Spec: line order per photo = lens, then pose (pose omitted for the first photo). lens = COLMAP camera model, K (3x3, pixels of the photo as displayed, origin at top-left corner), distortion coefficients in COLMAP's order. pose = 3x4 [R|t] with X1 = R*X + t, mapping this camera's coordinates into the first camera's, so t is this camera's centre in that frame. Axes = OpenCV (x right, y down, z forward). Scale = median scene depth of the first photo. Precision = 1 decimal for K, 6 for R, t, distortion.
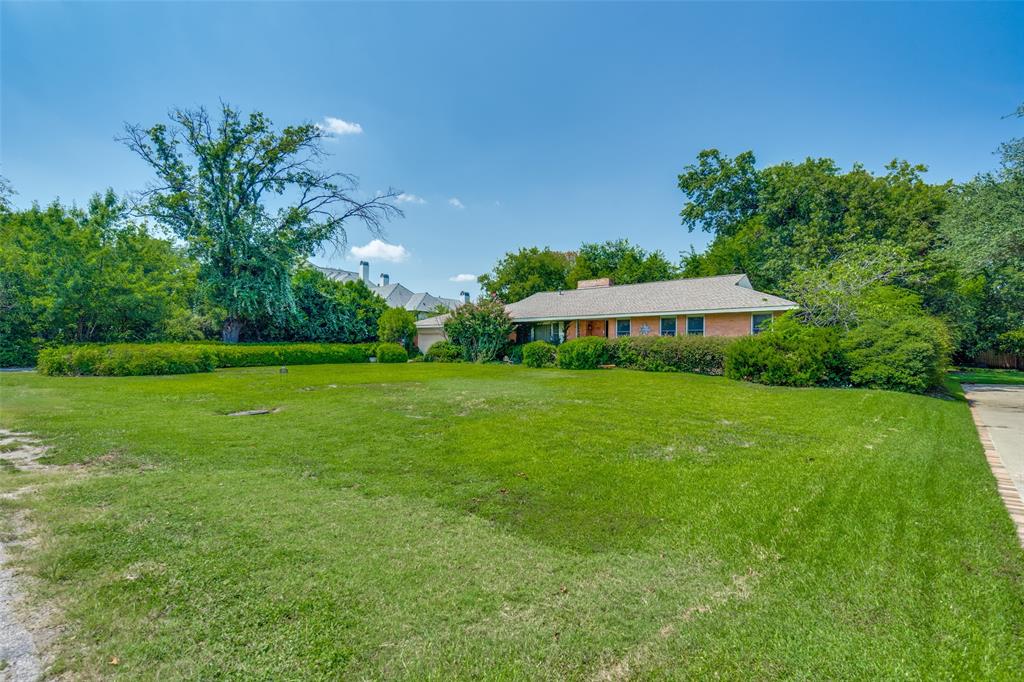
lens RADIAL K [[508.7, 0, 512.0], [0, 508.7, 341.0], [0, 0, 1]] dist [0.004635, 0.001048]
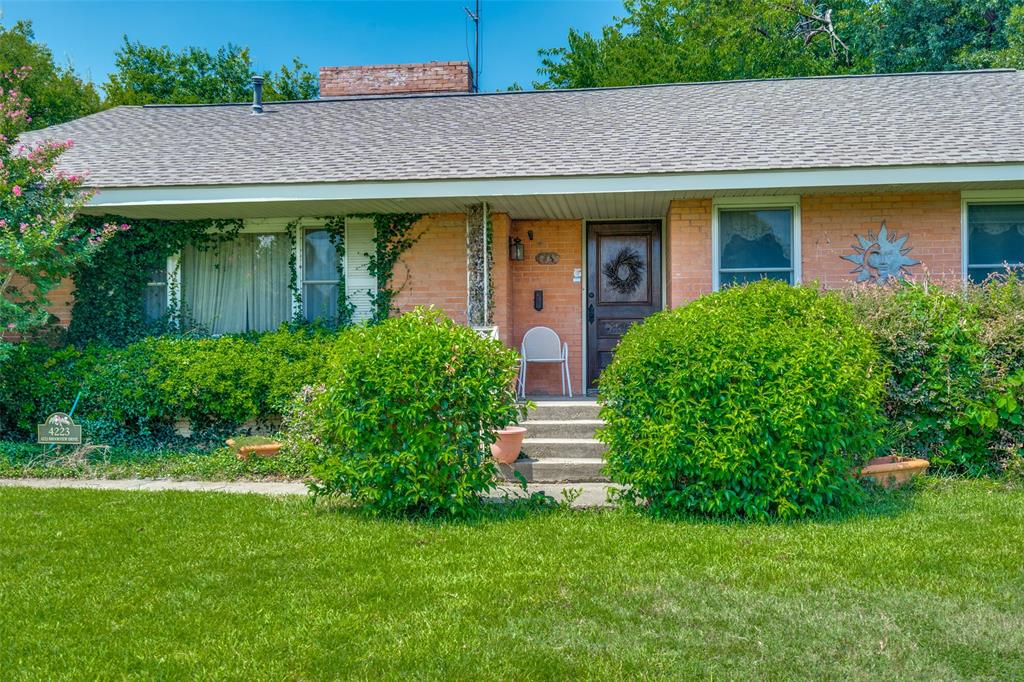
lens RADIAL K [[1022.2, 0, 512.0], [0, 1022.2, 341.0], [0, 0, 1]] dist [0.022511, 0.010615]
pose [[0.829694, -0.009562, 0.558137, -0.066034], [0.004575, 0.999936, 0.010331, 0.004046], [-0.558200, -0.006018, 0.829684, 0.599059]]
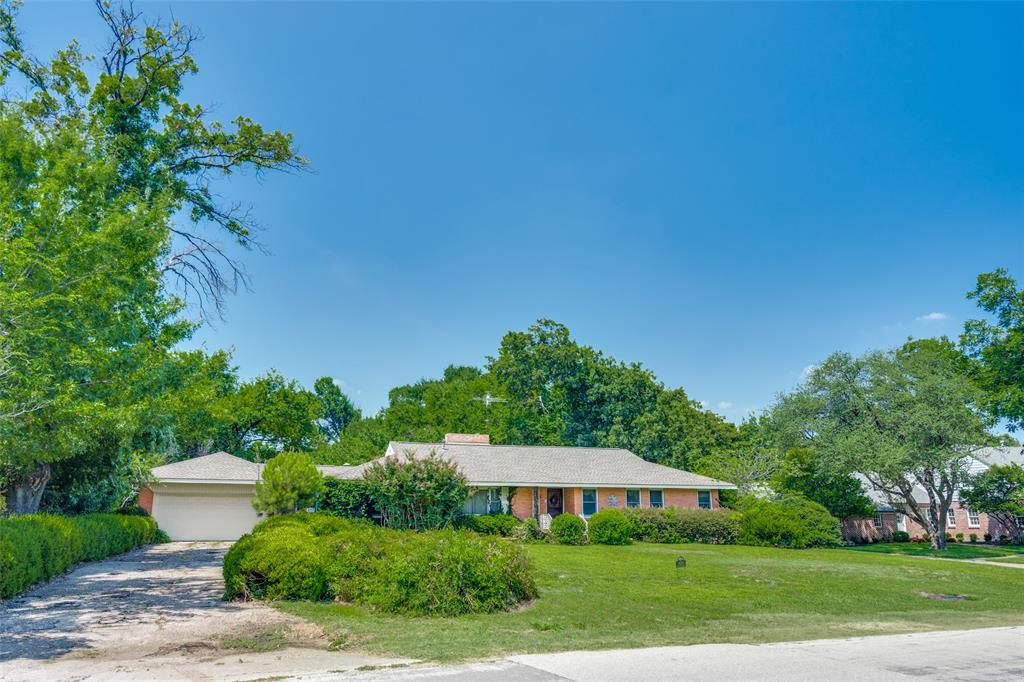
lens RADIAL K [[703.8, 0, 512.0], [0, 703.8, 341.0], [0, 0, 1]] dist [-0.006229, -0.000515]
pose [[0.511090, 0.196270, 0.836819, -0.846513], [-0.014204, 0.975376, -0.220092, -0.017151], [-0.859410, 0.100601, 0.501292, 0.356483]]
